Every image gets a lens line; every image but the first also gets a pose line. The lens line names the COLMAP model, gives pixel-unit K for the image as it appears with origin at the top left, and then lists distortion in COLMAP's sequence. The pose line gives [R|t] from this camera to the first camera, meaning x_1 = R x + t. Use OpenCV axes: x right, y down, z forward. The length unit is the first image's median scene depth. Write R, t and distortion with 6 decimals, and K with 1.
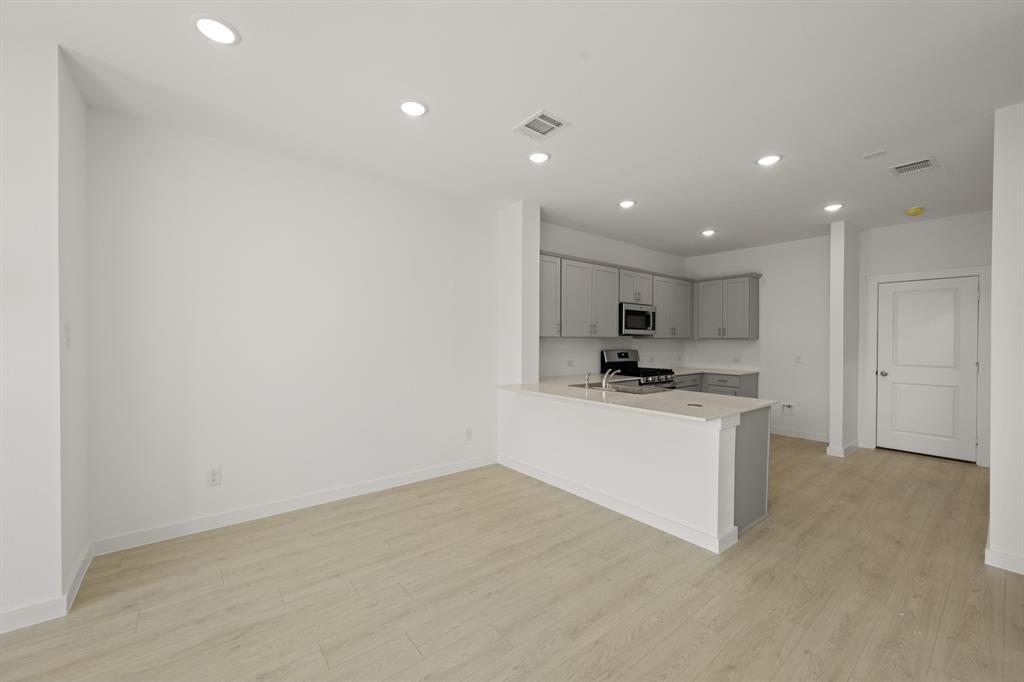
lens RADIAL K [[400.7, 0, 513.7], [0, 400.7, 341.4], [0, 0, 1]] dist [0.000358, 0.000020]
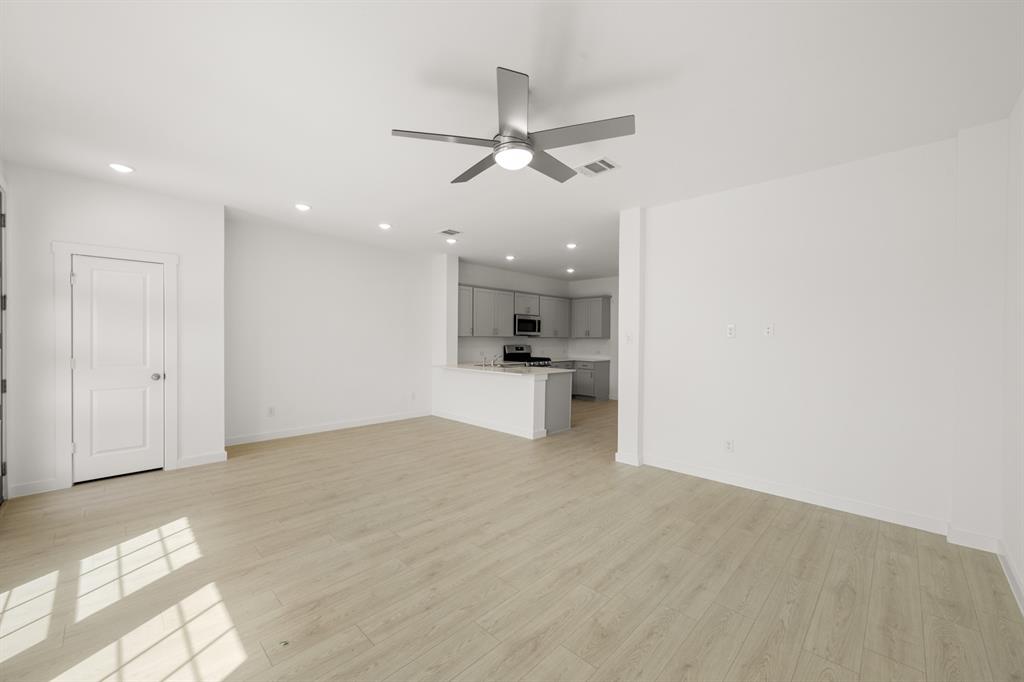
lens RADIAL K [[400.7, 0, 513.7], [0, 400.7, 341.4], [0, 0, 1]] dist [0.000358, 0.000020]
pose [[0.992411, 0.002162, 0.122945, 0.070549], [-0.002362, 0.999996, 0.001488, 0.004863], [-0.122942, -0.001767, 0.992412, -0.514085]]
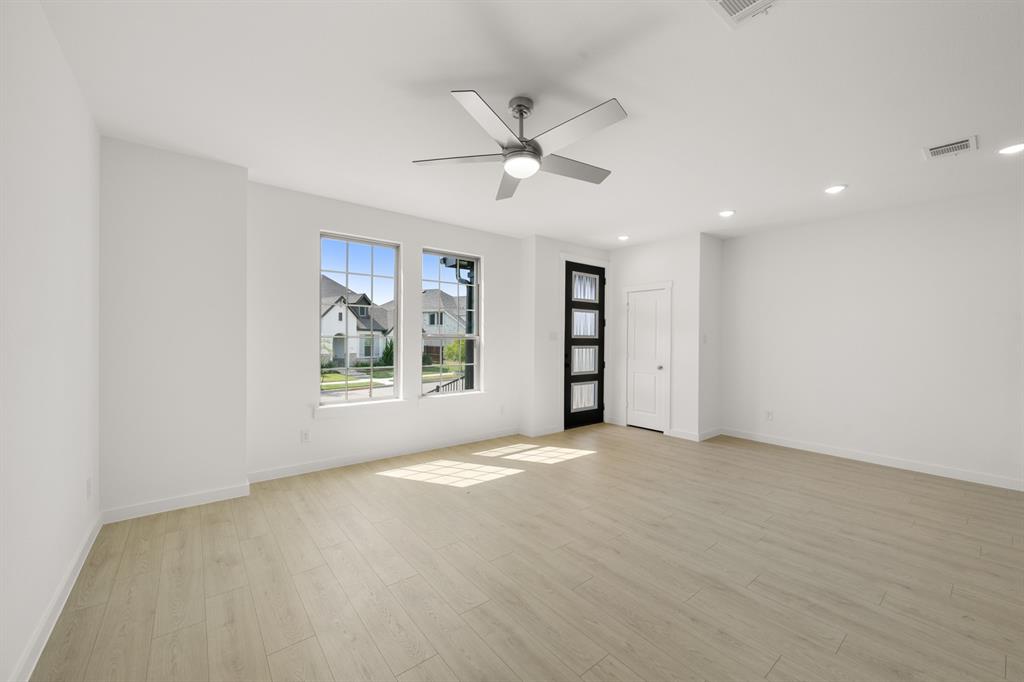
lens RADIAL K [[400.7, 0, 513.7], [0, 400.7, 341.4], [0, 0, 1]] dist [0.000358, 0.000020]
pose [[0.006946, 0.004781, -0.999964, 0.571638], [-0.016638, 0.999851, 0.004664, 0.004816], [0.999837, 0.016605, 0.007025, -0.100496]]
